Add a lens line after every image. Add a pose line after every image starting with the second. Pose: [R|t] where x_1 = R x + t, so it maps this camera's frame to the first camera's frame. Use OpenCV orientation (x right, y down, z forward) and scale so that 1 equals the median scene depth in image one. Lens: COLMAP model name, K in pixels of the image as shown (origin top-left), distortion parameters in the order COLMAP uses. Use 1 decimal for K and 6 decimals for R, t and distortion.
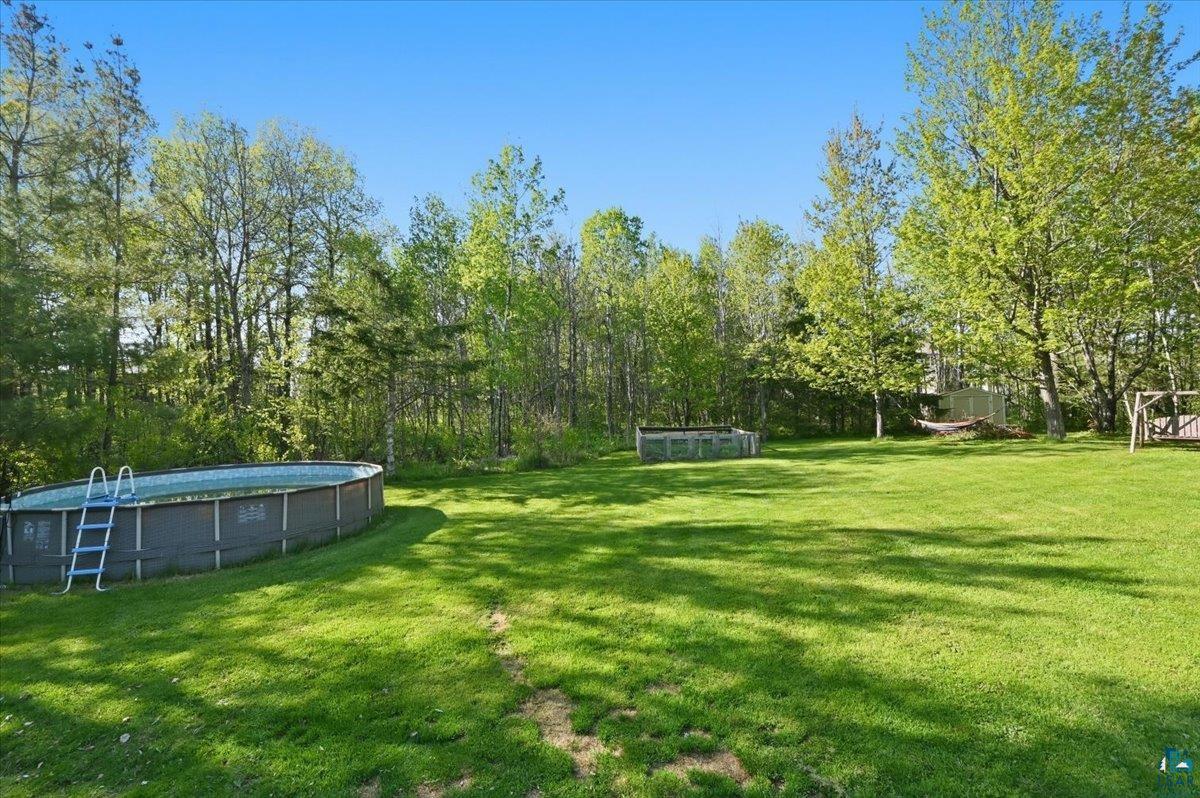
lens RADIAL K [[496.0, 0, 600.5], [0, 496.0, 395.9], [0, 0, 1]] dist [0.000415, 0.000096]
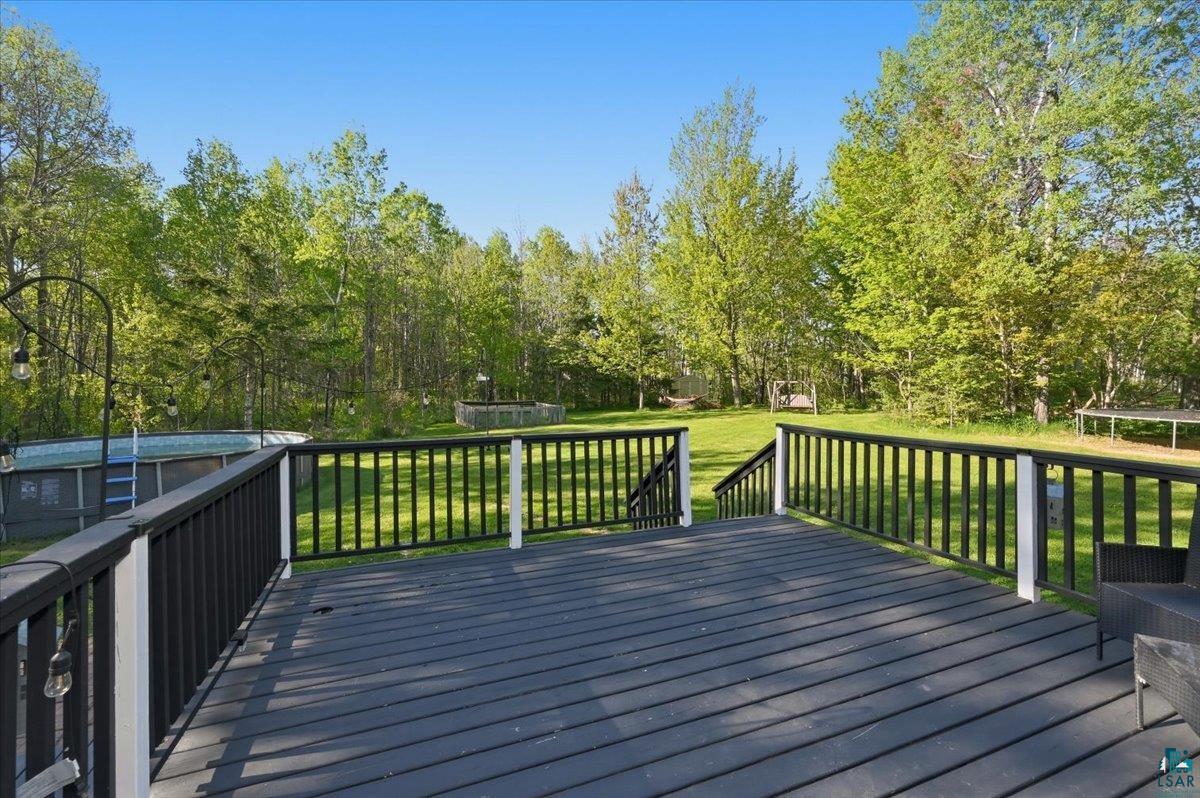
lens RADIAL K [[471.6, 0, 600.0], [0, 471.6, 399.0], [0, 0, 1]] dist [-0.000140, 0.000000]
pose [[0.887226, 0.004951, 0.461309, -0.175143], [-0.028466, 0.998625, 0.044030, -0.000223], [-0.460457, -0.052196, 0.886146, -0.147150]]
